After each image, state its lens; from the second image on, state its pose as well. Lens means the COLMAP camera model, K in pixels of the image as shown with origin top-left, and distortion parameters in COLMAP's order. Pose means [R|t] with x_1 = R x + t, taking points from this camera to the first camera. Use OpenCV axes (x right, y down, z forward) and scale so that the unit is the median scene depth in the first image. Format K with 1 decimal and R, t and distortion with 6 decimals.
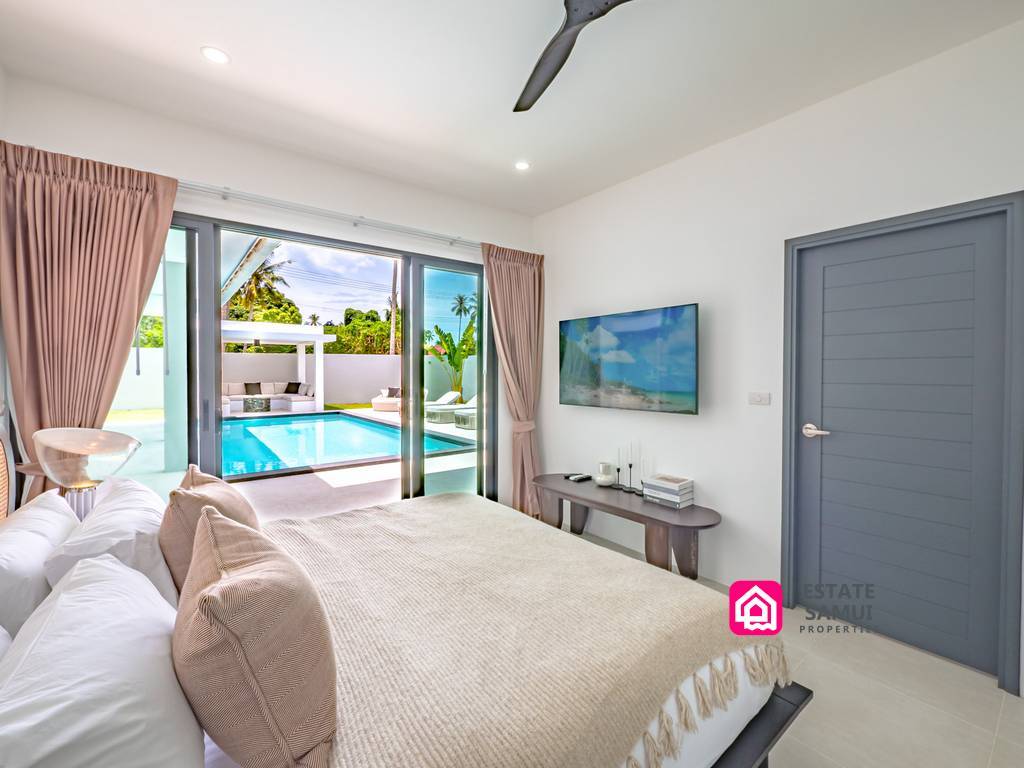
lens RADIAL K [[448.4, 0, 510.5], [0, 448.4, 378.8], [0, 0, 1]] dist [-0.001977, -0.000091]
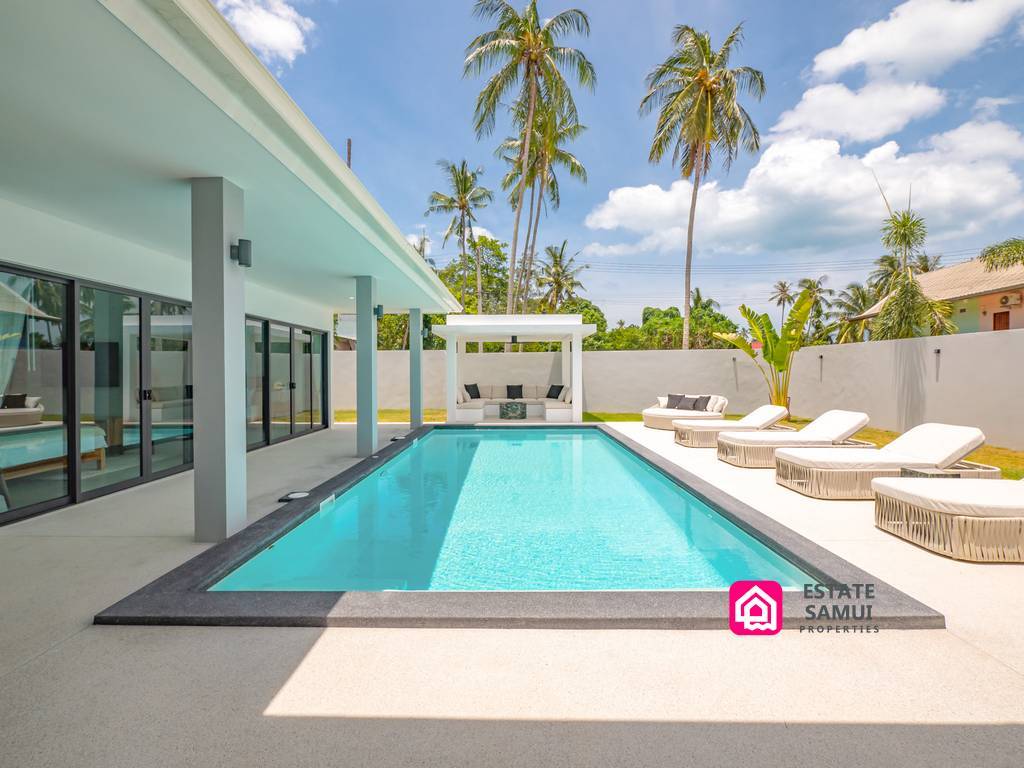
lens RADIAL K [[433.7, 0, 511.8], [0, 433.7, 375.7], [0, 0, 1]] dist [-0.002859, 0.000019]
pose [[0.784854, -0.000886, -0.619680, -0.037355], [-0.005373, 0.999952, -0.008235, -0.003117], [0.619657, 0.009793, 0.784811, 0.293869]]
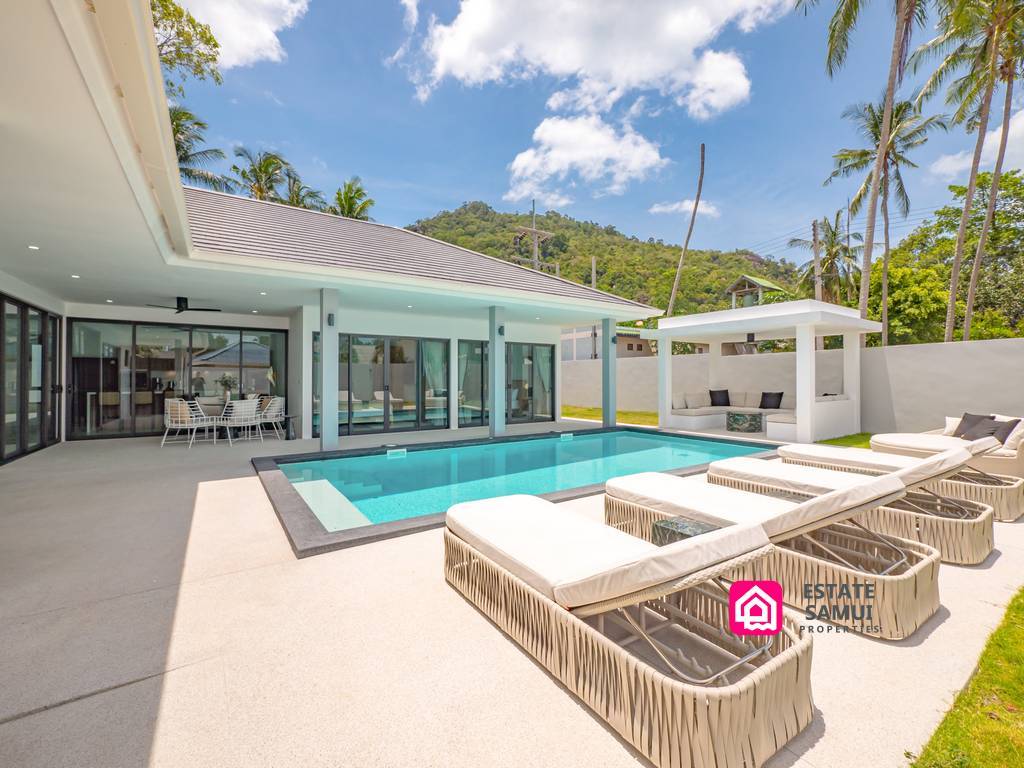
lens RADIAL K [[448.4, 0, 510.5], [0, 448.4, 378.8], [0, 0, 1]] dist [-0.001977, -0.000091]
pose [[-0.077467, -0.004343, -0.996985, 0.184000], [-0.018815, 0.999819, -0.002894, -0.003778], [0.996817, 0.018534, -0.077535, 0.592280]]
